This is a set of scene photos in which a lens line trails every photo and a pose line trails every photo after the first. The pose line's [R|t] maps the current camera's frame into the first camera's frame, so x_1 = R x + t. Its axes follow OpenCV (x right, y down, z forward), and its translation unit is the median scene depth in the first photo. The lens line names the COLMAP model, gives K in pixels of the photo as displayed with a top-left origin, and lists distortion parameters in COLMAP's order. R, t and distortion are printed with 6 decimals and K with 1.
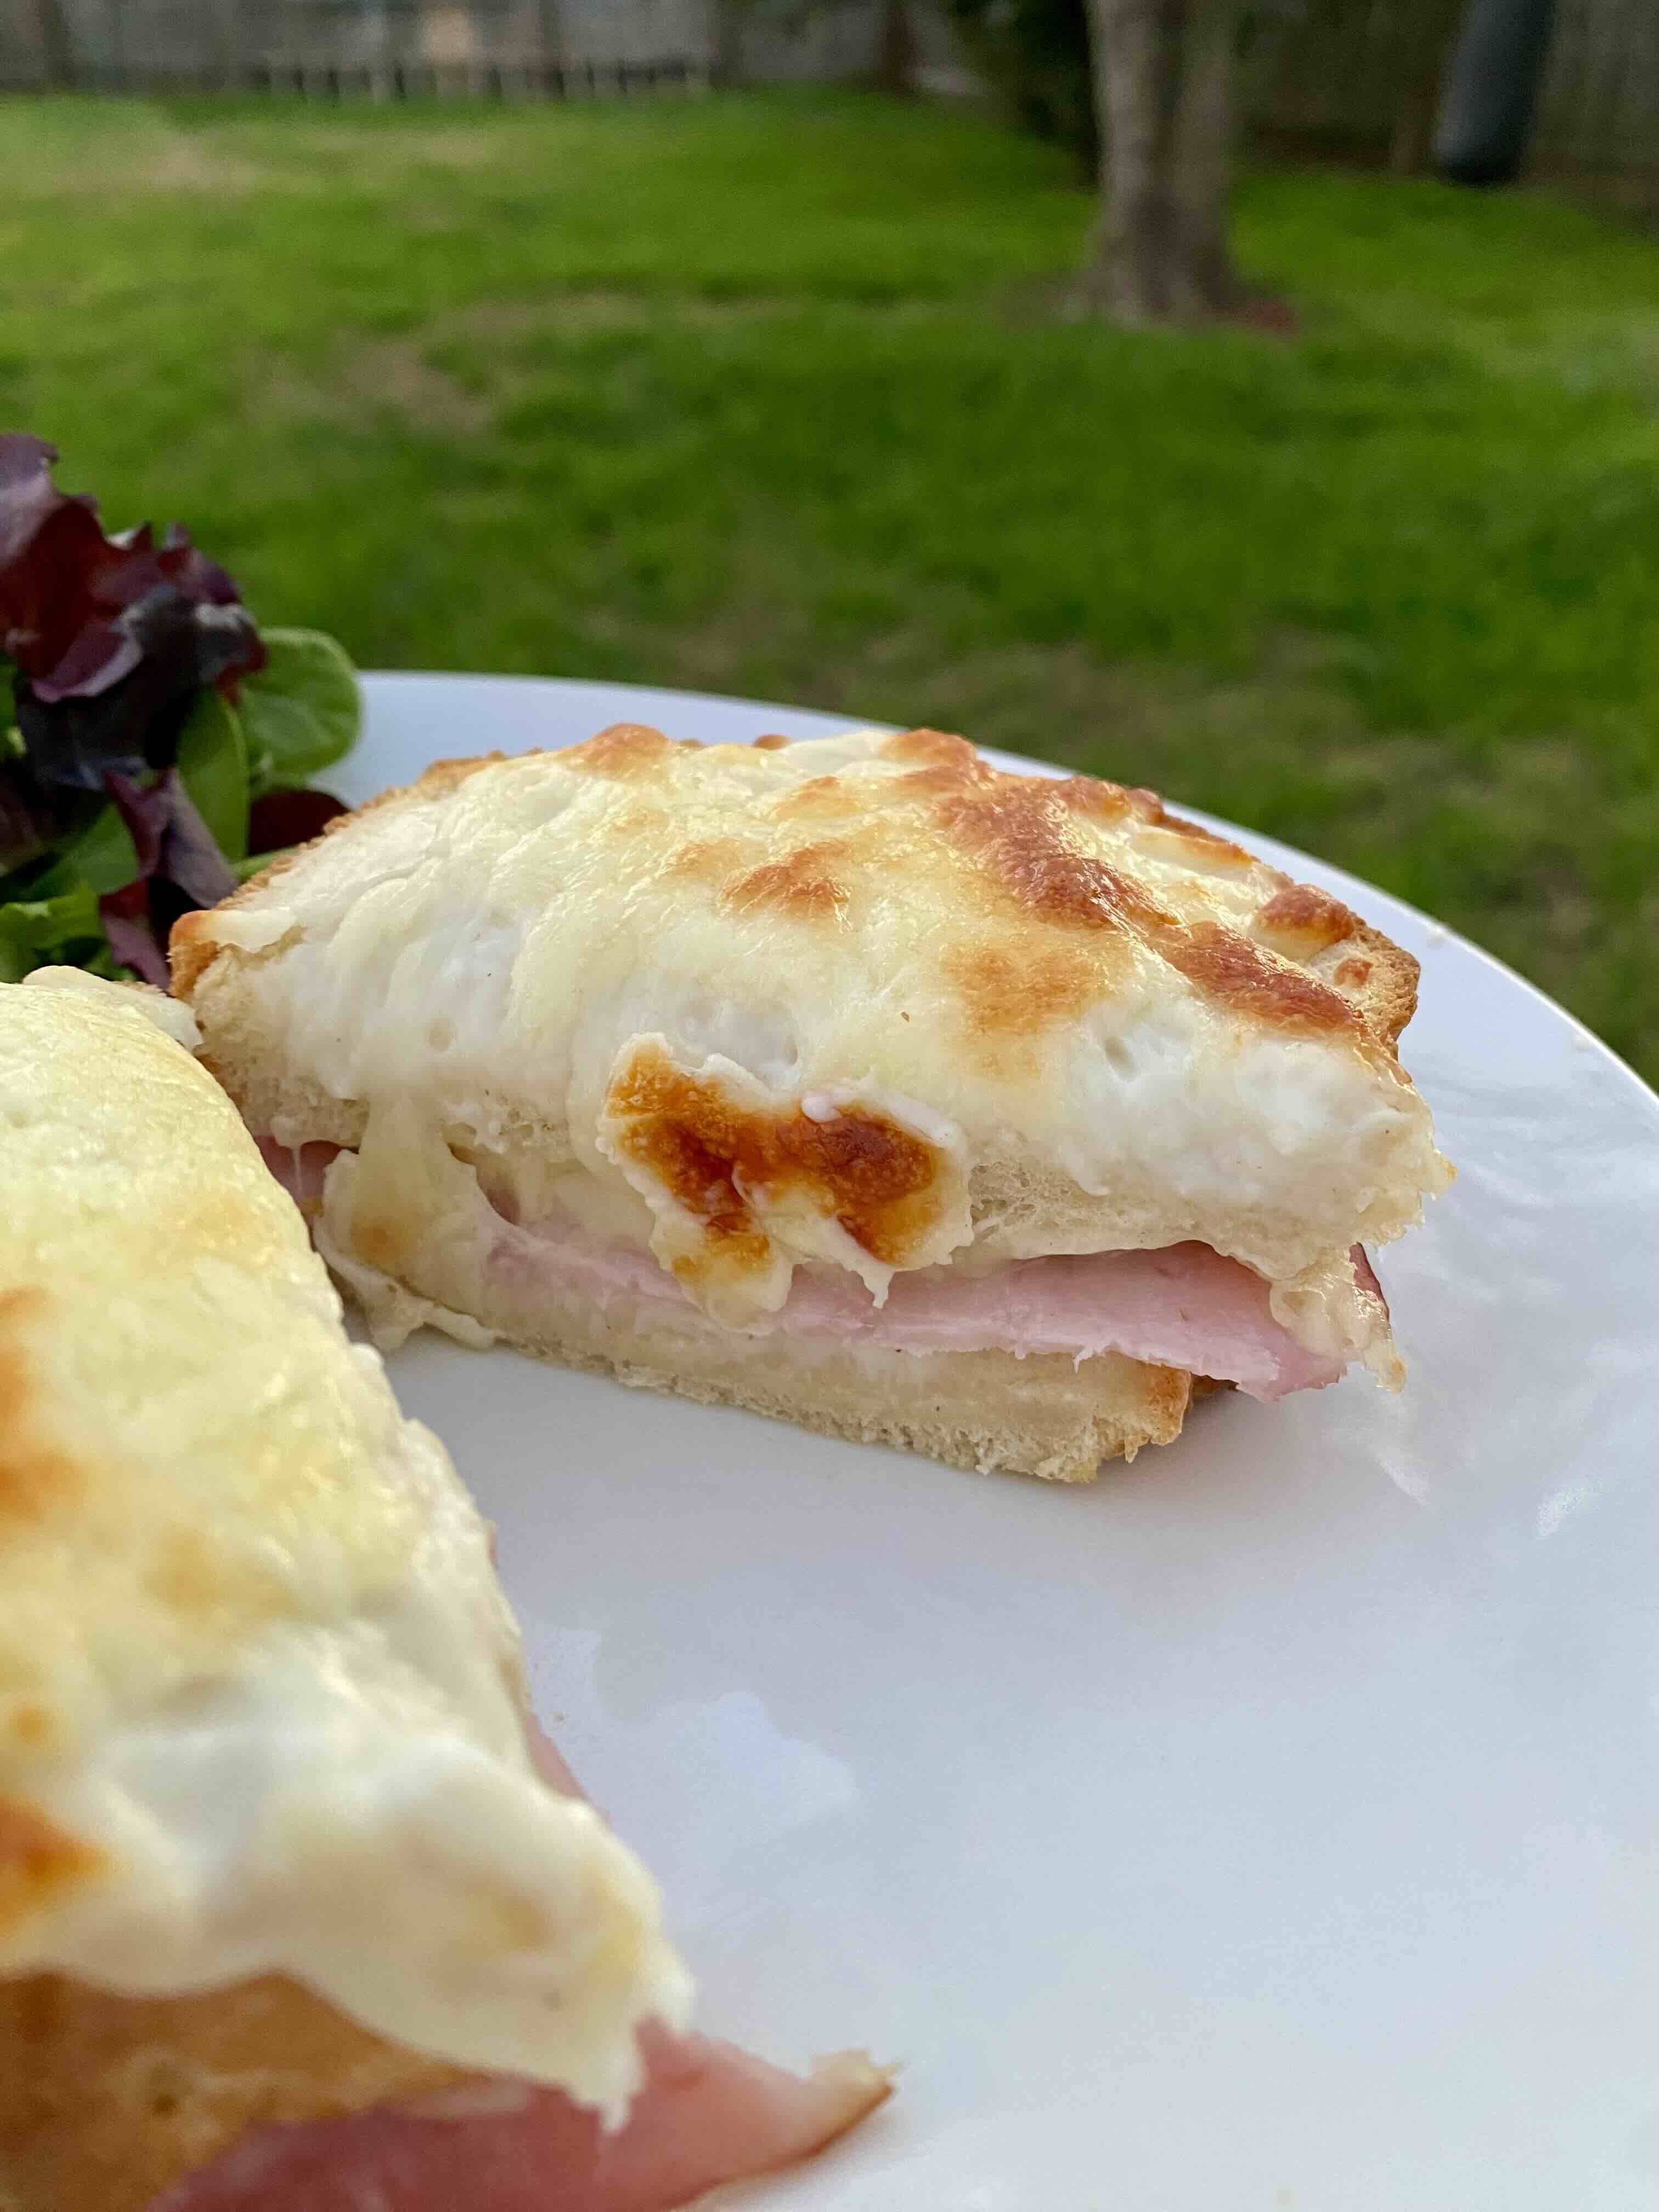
lens RADIAL K [[1613.4, 0, 832.3], [0, 1613.4, 1103.8], [0, 0, 1]] dist [-0.005304, -0.003243]
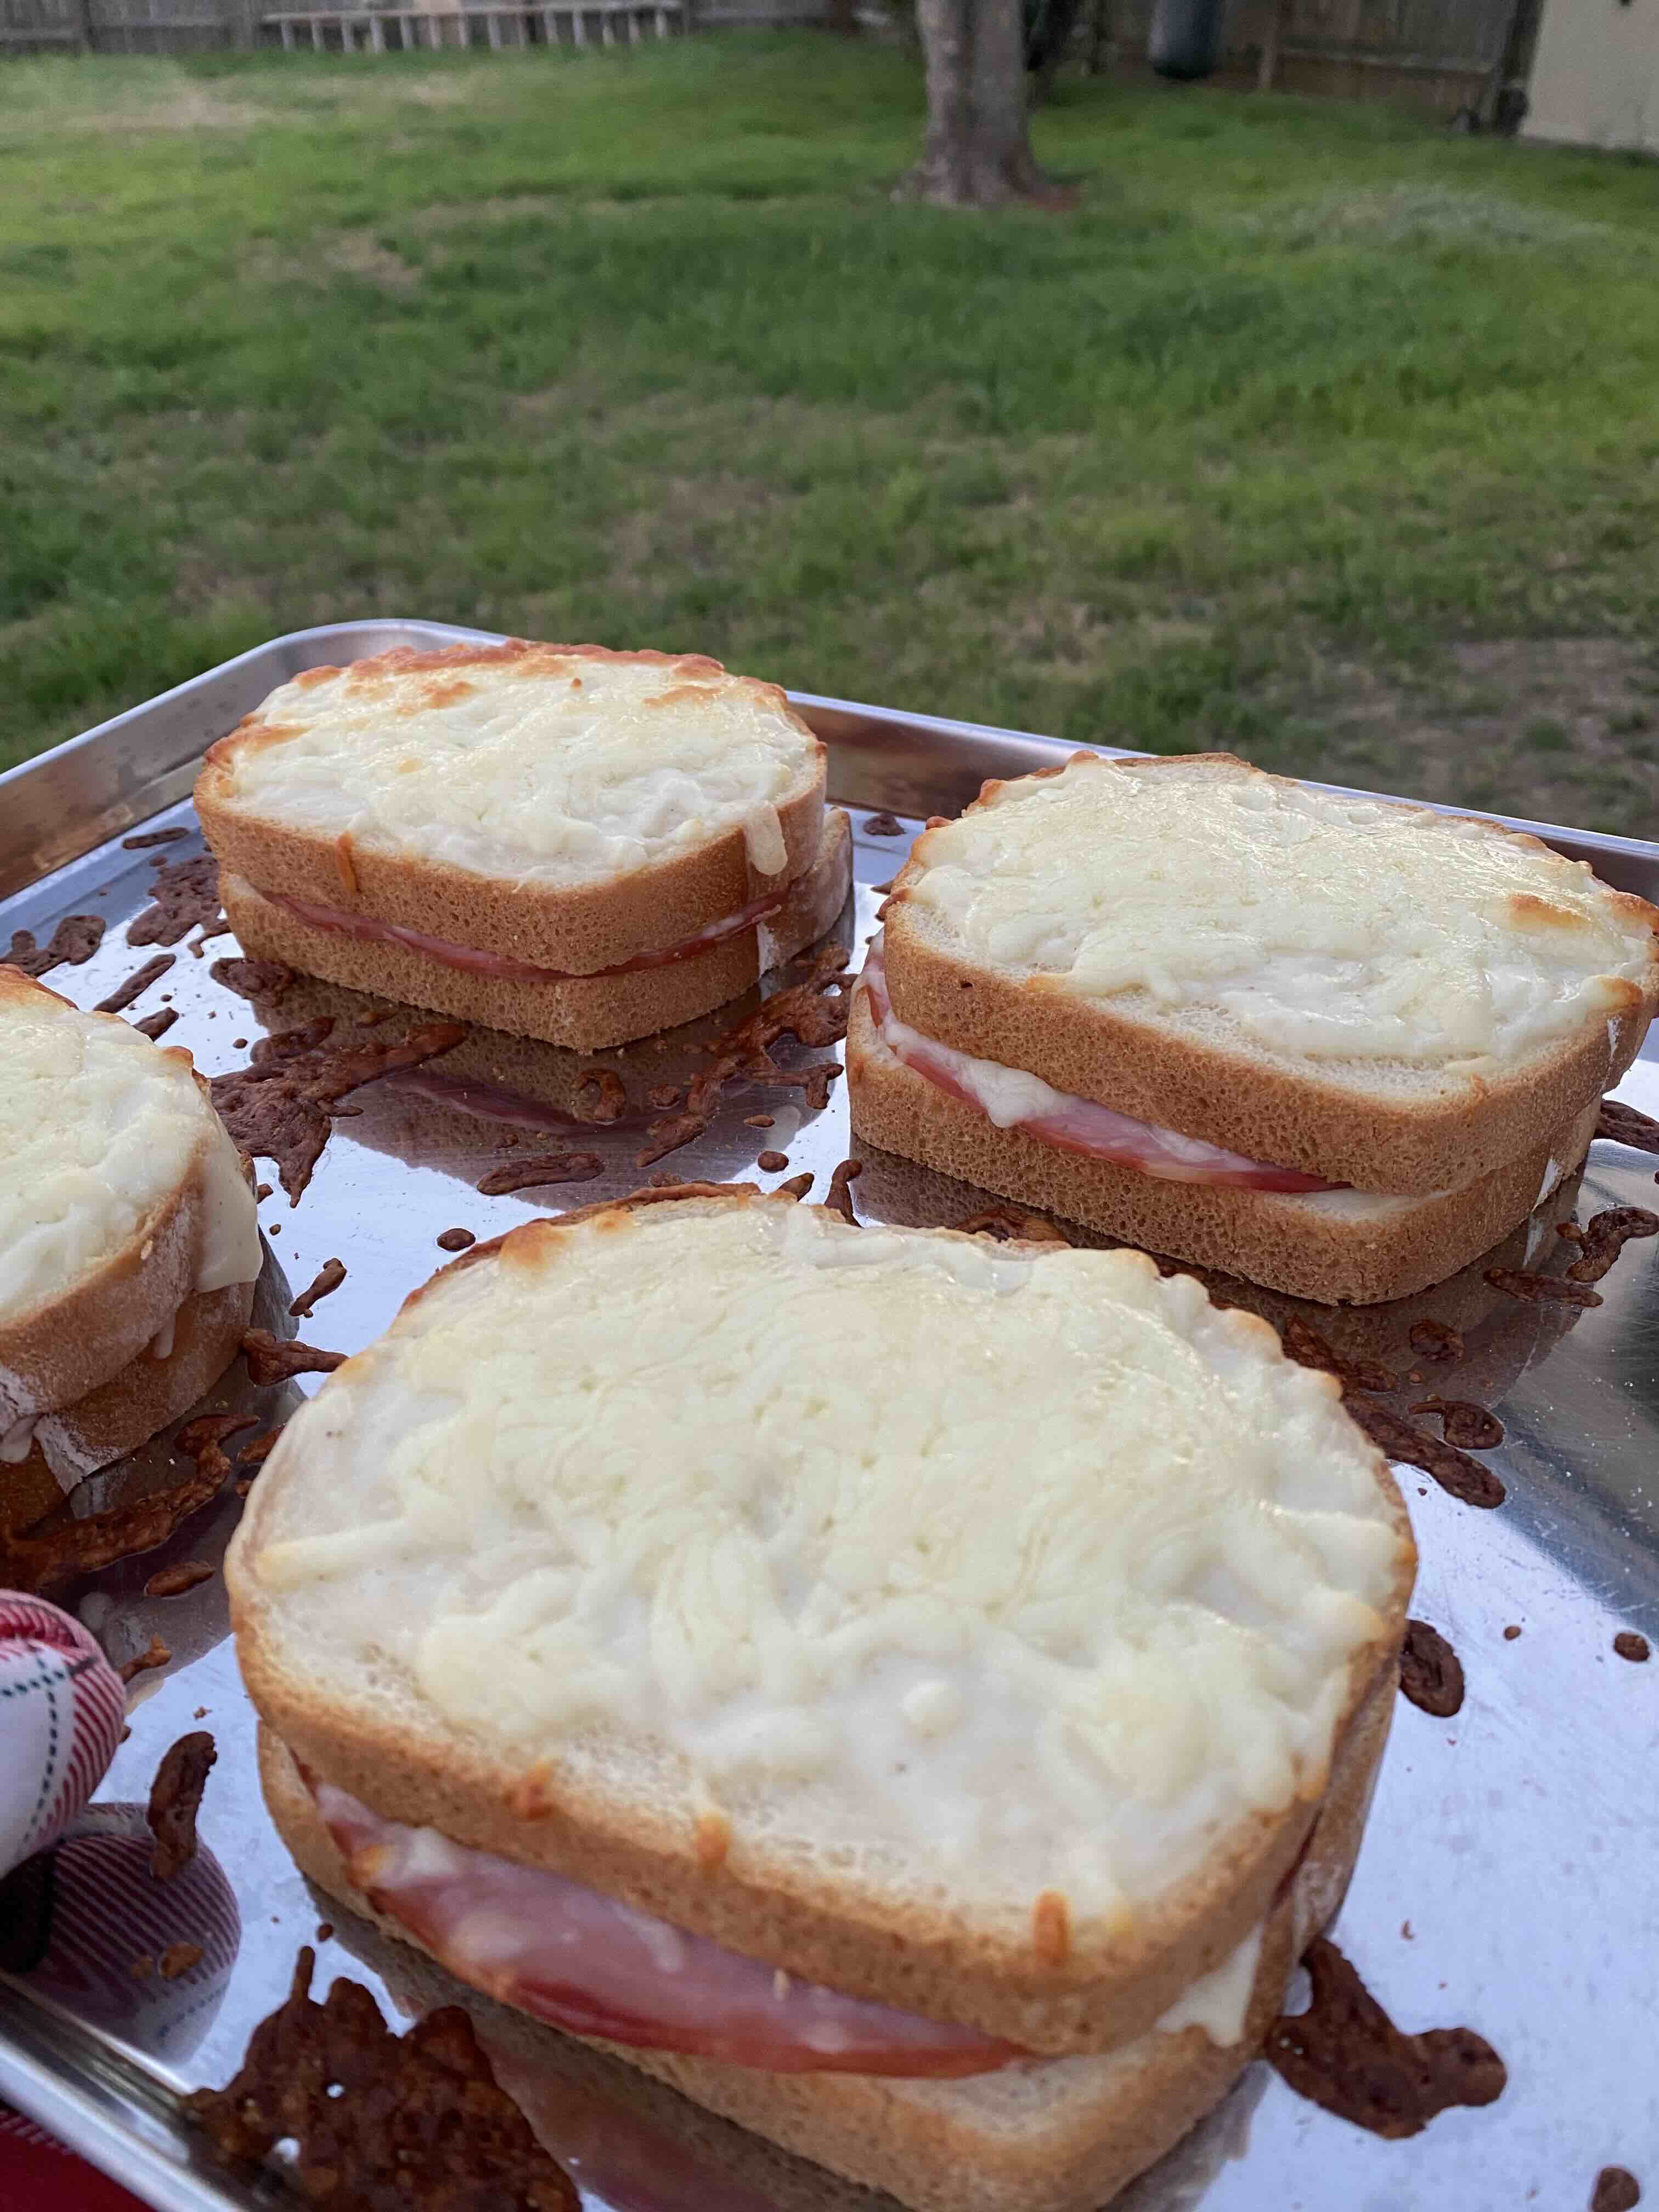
lens RADIAL K [[1671.4, 0, 827.0], [0, 1671.4, 1108.3], [0, 0, 1]] dist [0.029088, 0.003440]
pose [[0.999168, -0.006719, -0.040229, 0.141578], [0.006672, 0.999977, -0.001288, 0.213966], [0.040237, 0.001018, 0.999190, -0.305325]]
